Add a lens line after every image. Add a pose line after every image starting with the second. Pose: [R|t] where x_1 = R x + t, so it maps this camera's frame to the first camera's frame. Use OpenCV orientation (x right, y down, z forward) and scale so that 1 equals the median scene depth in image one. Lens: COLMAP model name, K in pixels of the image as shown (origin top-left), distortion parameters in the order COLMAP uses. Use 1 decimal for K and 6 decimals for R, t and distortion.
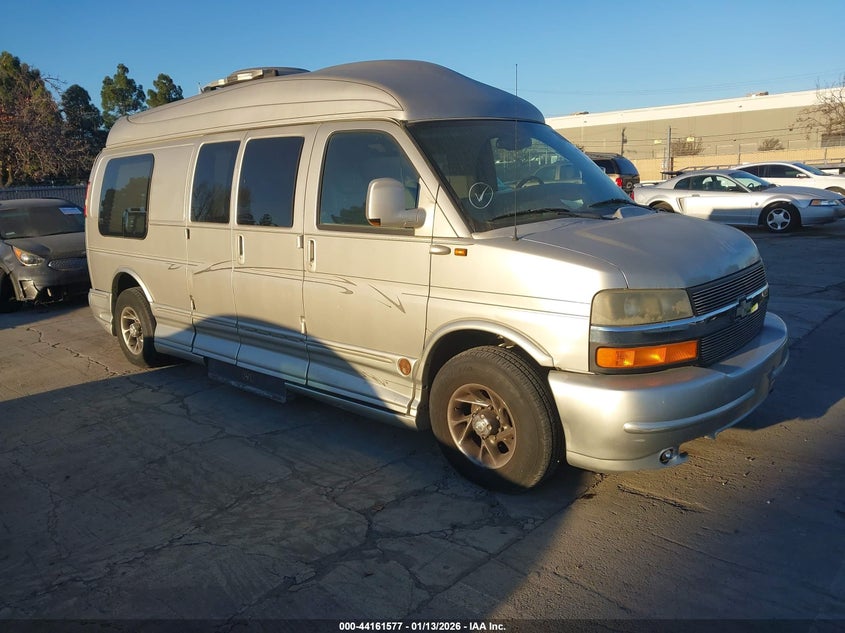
lens RADIAL K [[688.2, 0, 422.5], [0, 688.2, 316.5], [0, 0, 1]] dist [0.009970, 0.005967]
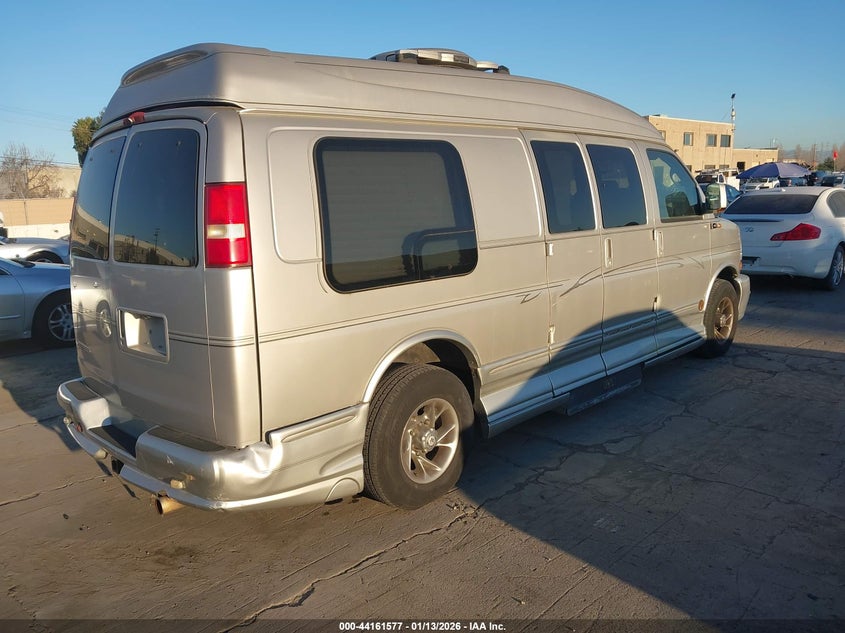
lens RADIAL K [[688.2, 0, 422.5], [0, 688.2, 316.5], [0, 0, 1]] dist [0.009970, 0.005967]
pose [[0.001232, -0.131367, 0.991333, -1.222819], [0.234300, 0.963777, 0.127424, -0.192611], [-0.972164, 0.232112, 0.031967, 1.212503]]
